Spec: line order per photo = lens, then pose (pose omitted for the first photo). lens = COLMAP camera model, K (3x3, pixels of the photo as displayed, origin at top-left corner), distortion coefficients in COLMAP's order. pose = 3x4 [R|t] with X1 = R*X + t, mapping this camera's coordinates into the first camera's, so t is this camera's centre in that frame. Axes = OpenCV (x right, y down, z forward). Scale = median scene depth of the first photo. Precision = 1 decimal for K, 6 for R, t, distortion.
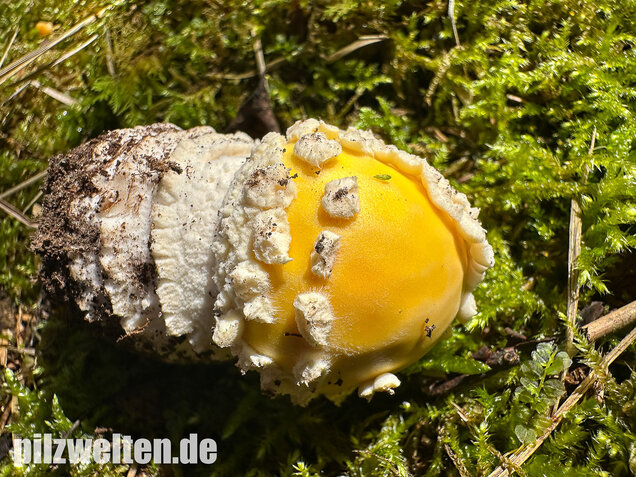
lens RADIAL K [[415.4, 0, 341.2], [0, 415.4, 236.0], [0, 0, 1]] dist [-0.010638, -0.000575]
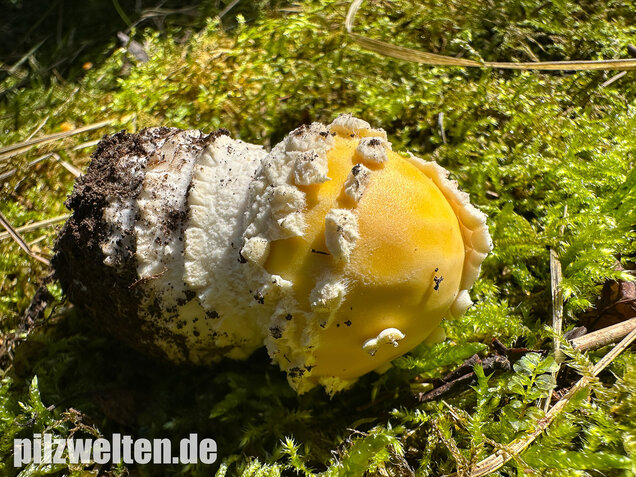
lens RADIAL K [[429.5, 0, 303.5], [0, 429.5, 313.7], [0, 0, 1]] dist [-0.017143, 0.005125]
pose [[0.991508, 0.128178, 0.021941, -0.111403], [-0.118218, 0.958725, -0.258593, 0.481382], [-0.054181, 0.253803, 0.965737, -0.034606]]
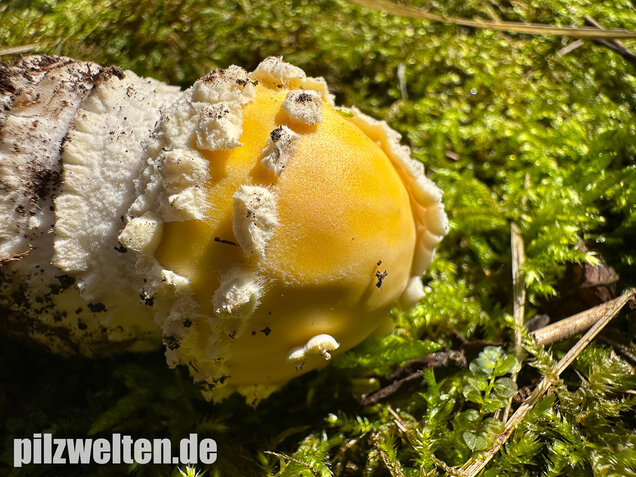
lens RADIAL K [[418.5, 0, 324.4], [0, 418.5, 251.8], [0, 0, 1]] dist [-0.010790, -0.005847]
pose [[0.978480, 0.151007, 0.140617, -0.024892], [-0.108251, 0.955845, -0.273207, 0.321126], [-0.175664, 0.252105, 0.951622, 0.131135]]
